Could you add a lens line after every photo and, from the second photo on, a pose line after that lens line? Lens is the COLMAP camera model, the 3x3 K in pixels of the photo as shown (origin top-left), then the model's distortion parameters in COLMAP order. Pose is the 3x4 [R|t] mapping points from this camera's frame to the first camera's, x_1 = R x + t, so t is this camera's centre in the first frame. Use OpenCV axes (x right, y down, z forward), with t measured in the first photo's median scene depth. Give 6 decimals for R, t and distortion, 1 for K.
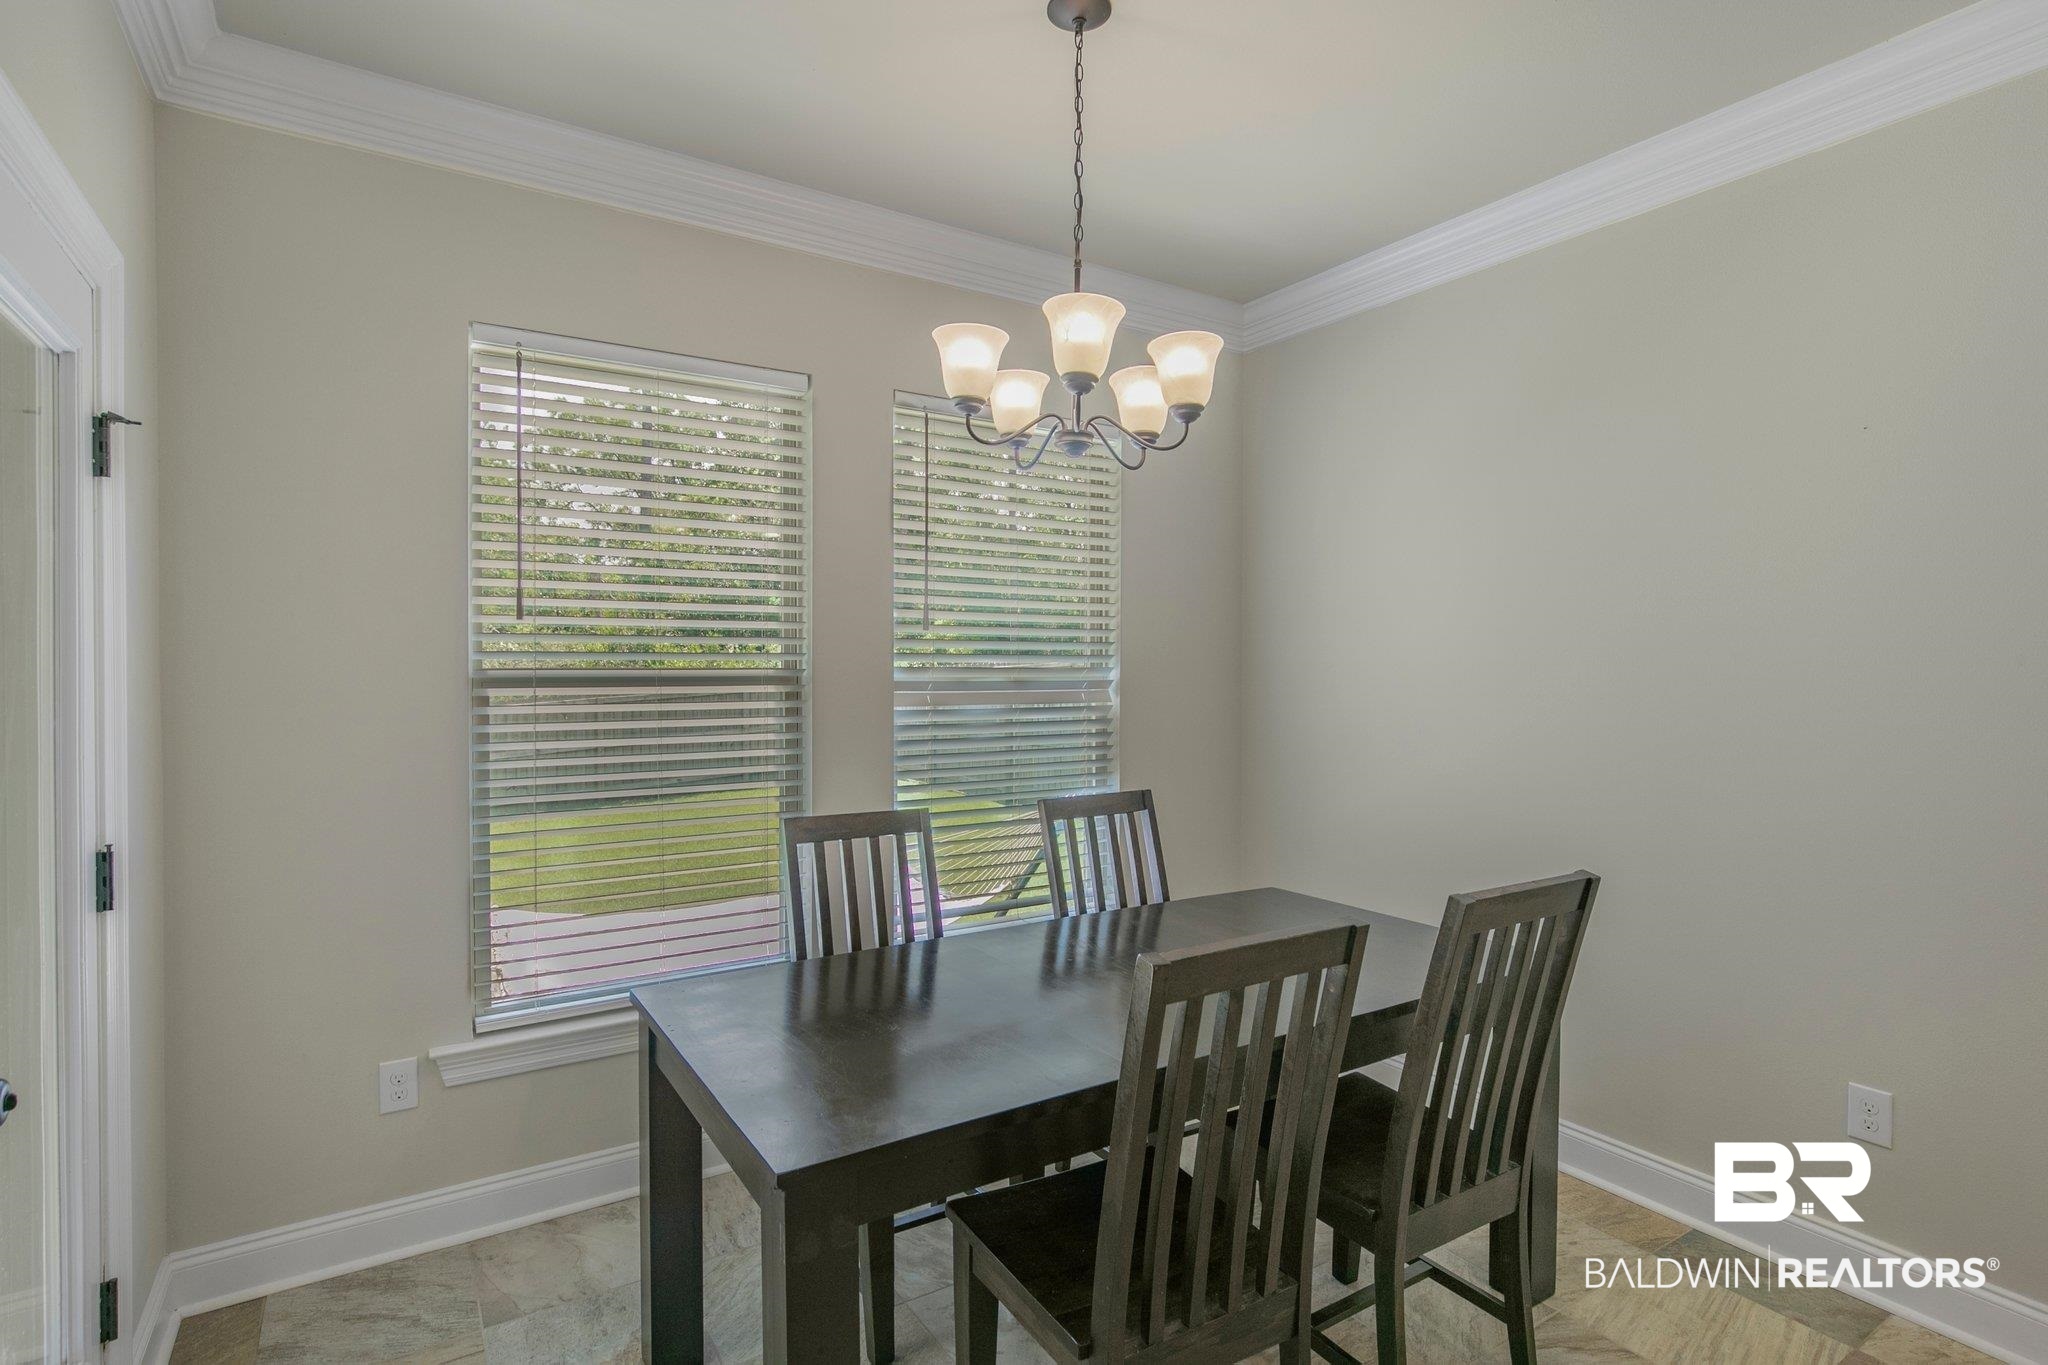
lens RADIAL K [[976.6, 0, 1020.9], [0, 976.6, 679.6], [0, 0, 1]] dist [-0.013488, 0.005454]
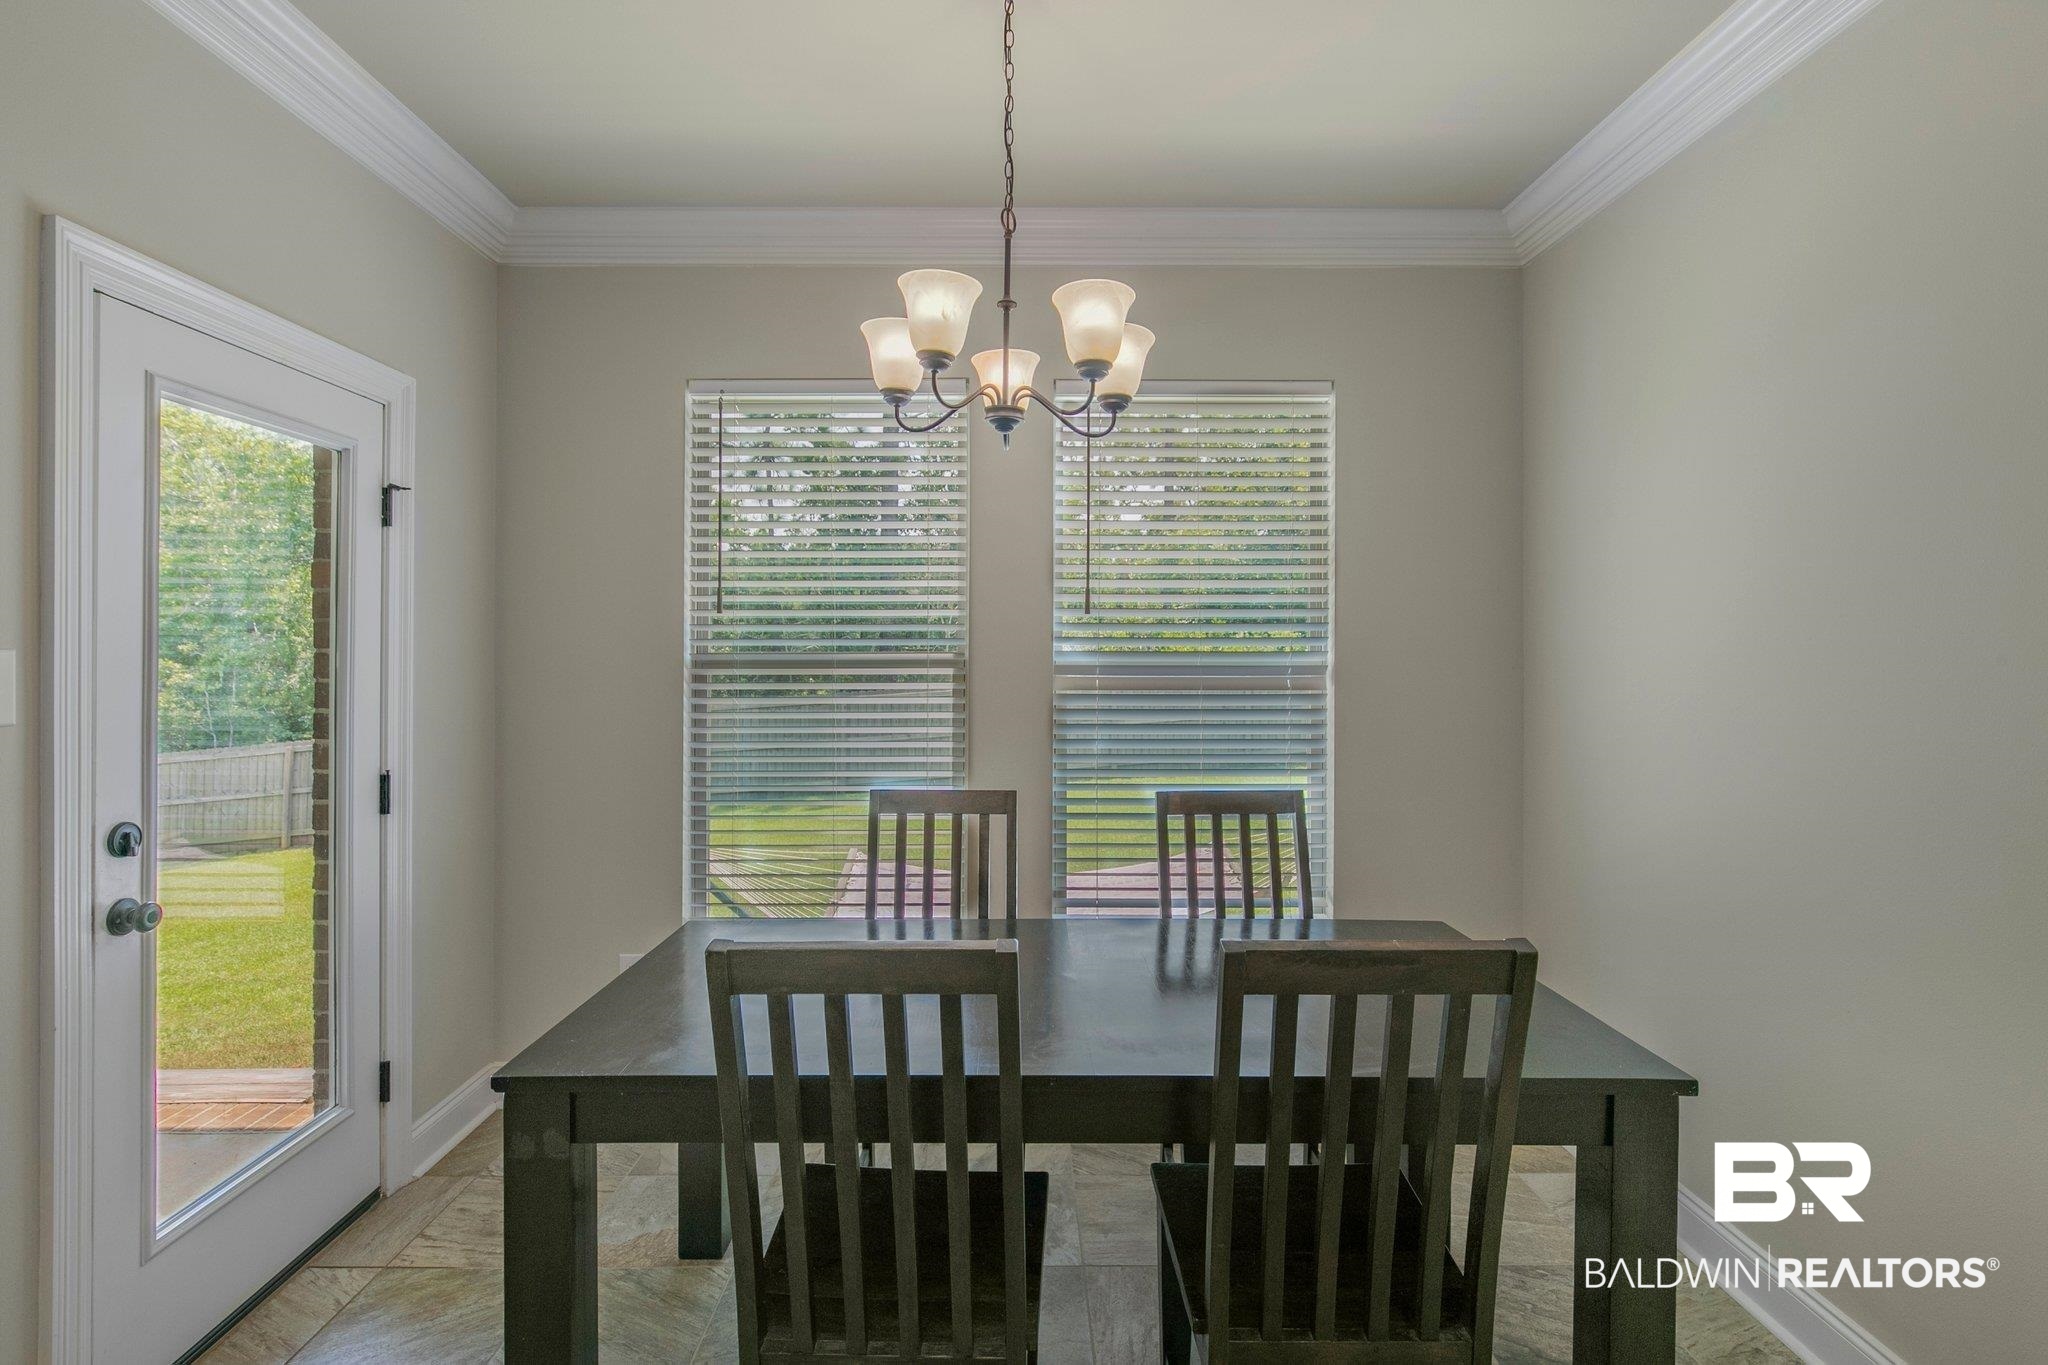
lens RADIAL K [[976.6, 0, 1010.3], [0, 976.6, 638.0], [0, 0, 1]] dist [-0.013488, 0.005454]
pose [[0.849281, -0.010045, -0.527845, 0.442029], [-0.005132, 0.999615, -0.027281, 0.001756], [0.527916, 0.025878, 0.848902, 0.144073]]
